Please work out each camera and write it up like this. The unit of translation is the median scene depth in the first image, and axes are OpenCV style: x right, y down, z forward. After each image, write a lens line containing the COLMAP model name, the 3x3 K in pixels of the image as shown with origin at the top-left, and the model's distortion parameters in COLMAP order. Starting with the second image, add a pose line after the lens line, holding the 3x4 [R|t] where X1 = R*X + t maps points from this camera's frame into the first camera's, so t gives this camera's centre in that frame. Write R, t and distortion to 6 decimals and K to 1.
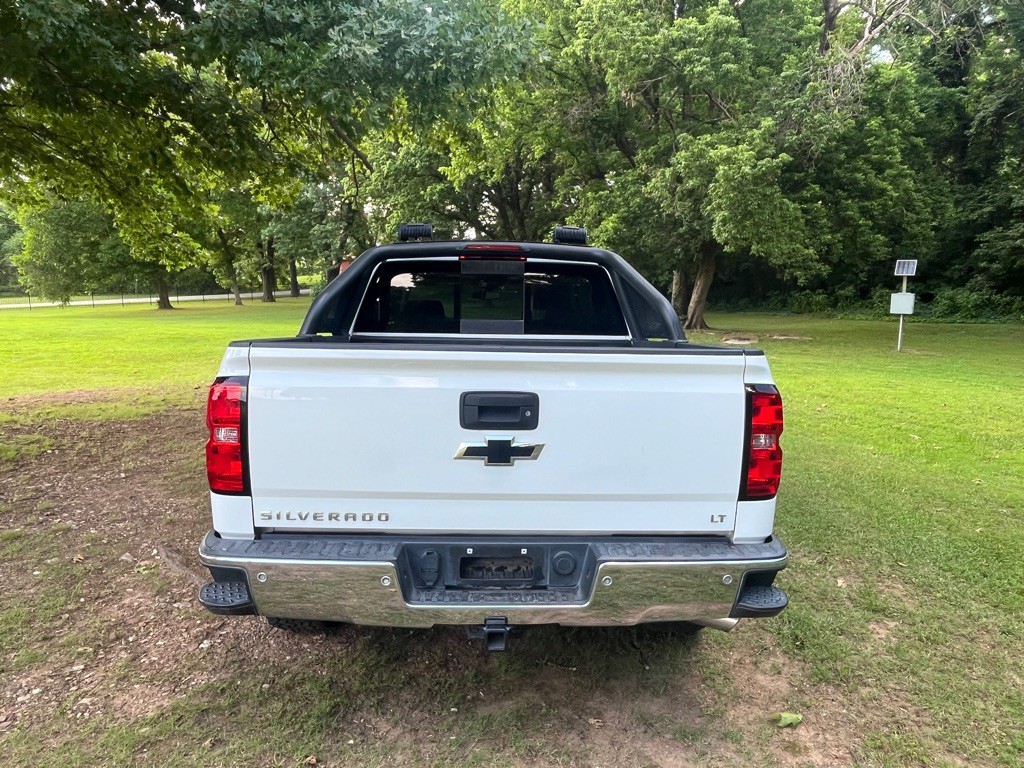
lens RADIAL K [[691.5, 0, 505.0], [0, 691.5, 380.0], [0, 0, 1]] dist [0.002489, -0.007311]
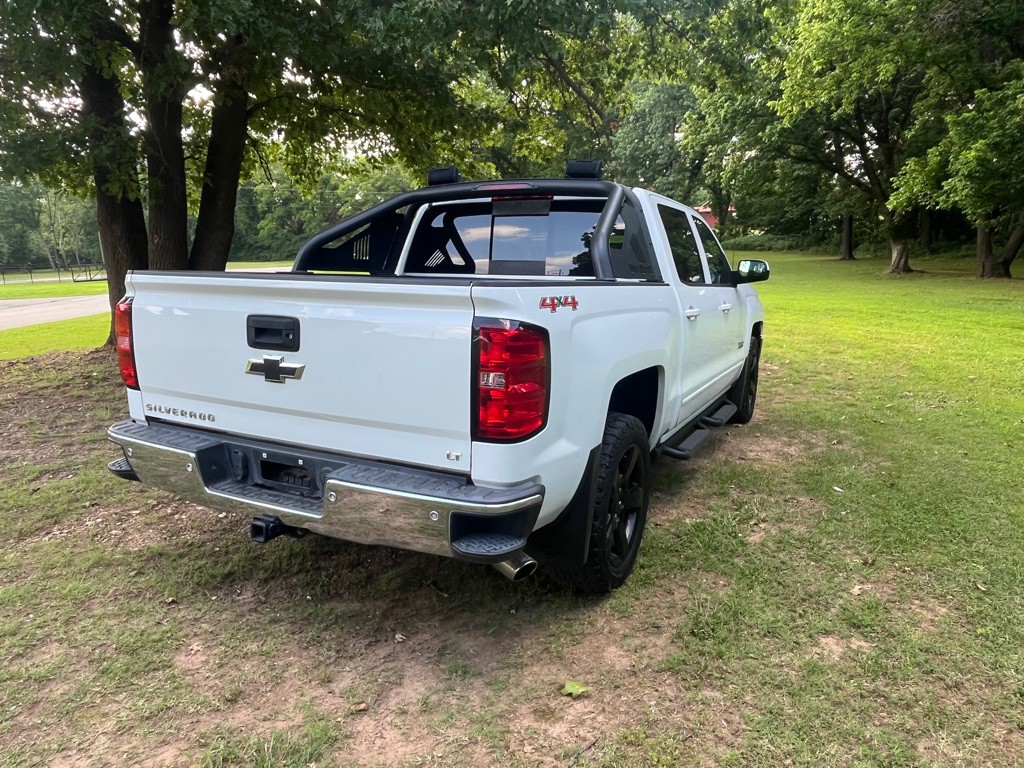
lens RADIAL K [[691.5, 0, 508.1], [0, 691.5, 385.6], [0, 0, 1]] dist [0.002489, -0.007311]
pose [[0.875666, 0.080867, -0.476098, 0.107516], [-0.046181, 0.995384, 0.084130, 0.002182], [0.480703, -0.051683, 0.875359, 0.025223]]
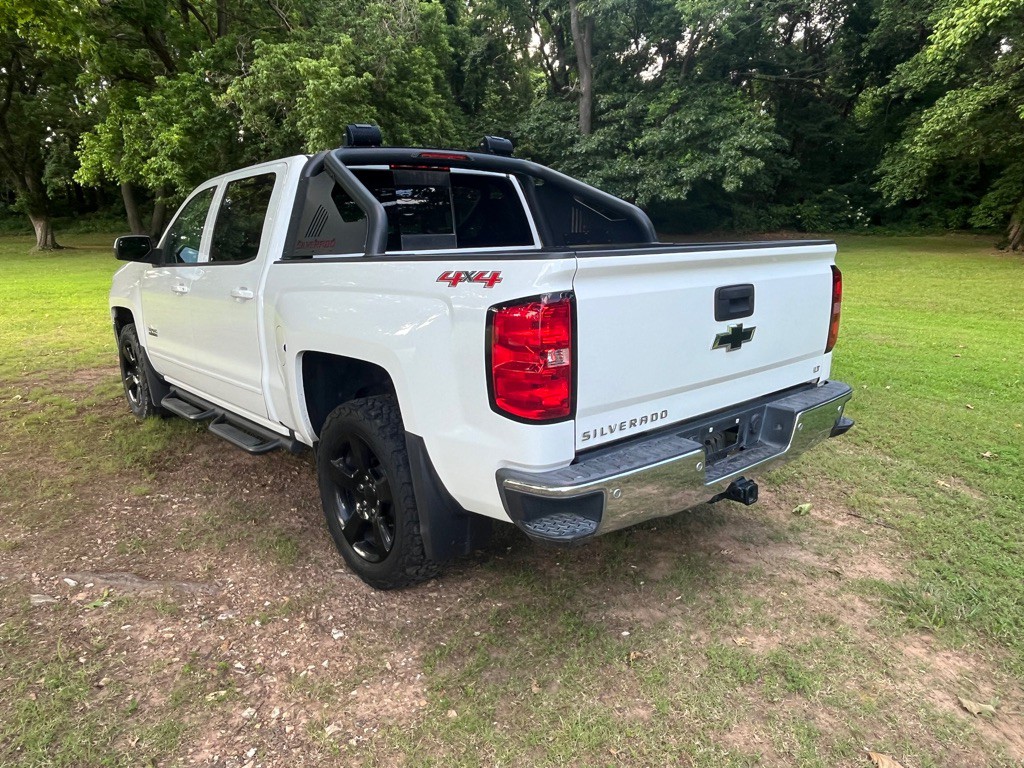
lens RADIAL K [[691.5, 0, 500.0], [0, 691.5, 379.4], [0, 0, 1]] dist [0.002489, -0.007311]
pose [[0.786338, -0.160478, 0.596589, -0.126424], [0.095148, 0.985610, 0.139711, -0.003223], [-0.610425, -0.053096, 0.790292, 0.040948]]
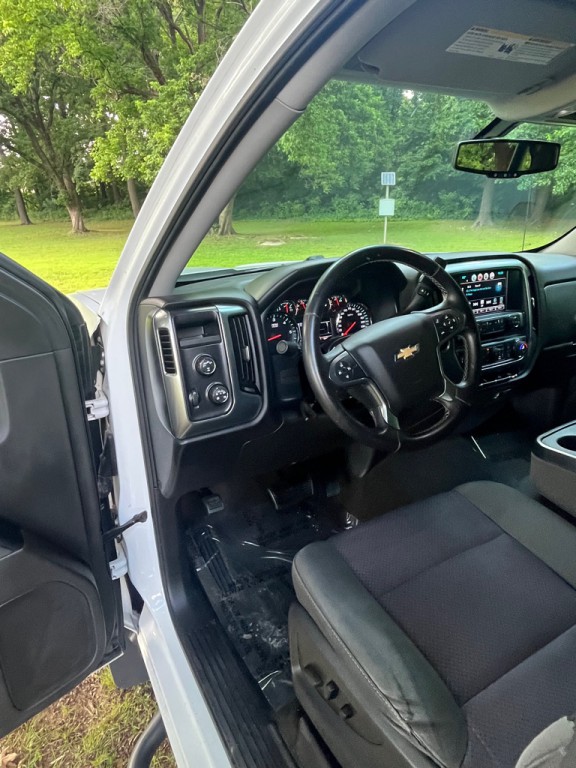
lens RADIAL K [[473.5, 0, 292.3], [0, 473.5, 376.6], [0, 0, 1]] dist [0.004097, -0.006530]
pose [[0.884758, -0.183365, 0.428463, -0.064050], [0.086916, 0.968139, 0.234846, -0.032254], [-0.457874, -0.170541, 0.872506, 0.301525]]
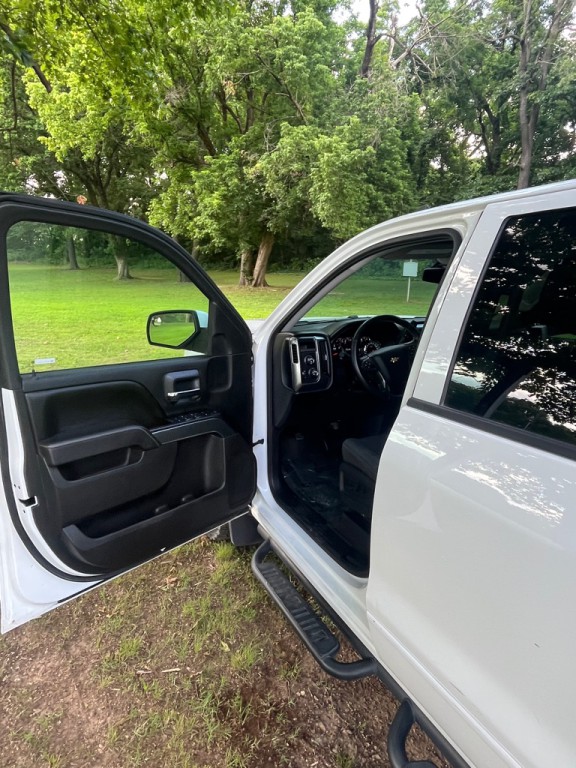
lens RADIAL K [[473.5, 0, 286.8], [0, 473.5, 374.1], [0, 0, 1]] dist [0.004097, -0.006530]
pose [[0.914646, -0.088873, 0.394366, -0.103736], [0.042794, 0.991340, 0.124154, -0.034203], [-0.401985, -0.096680, 0.910528, 0.241814]]
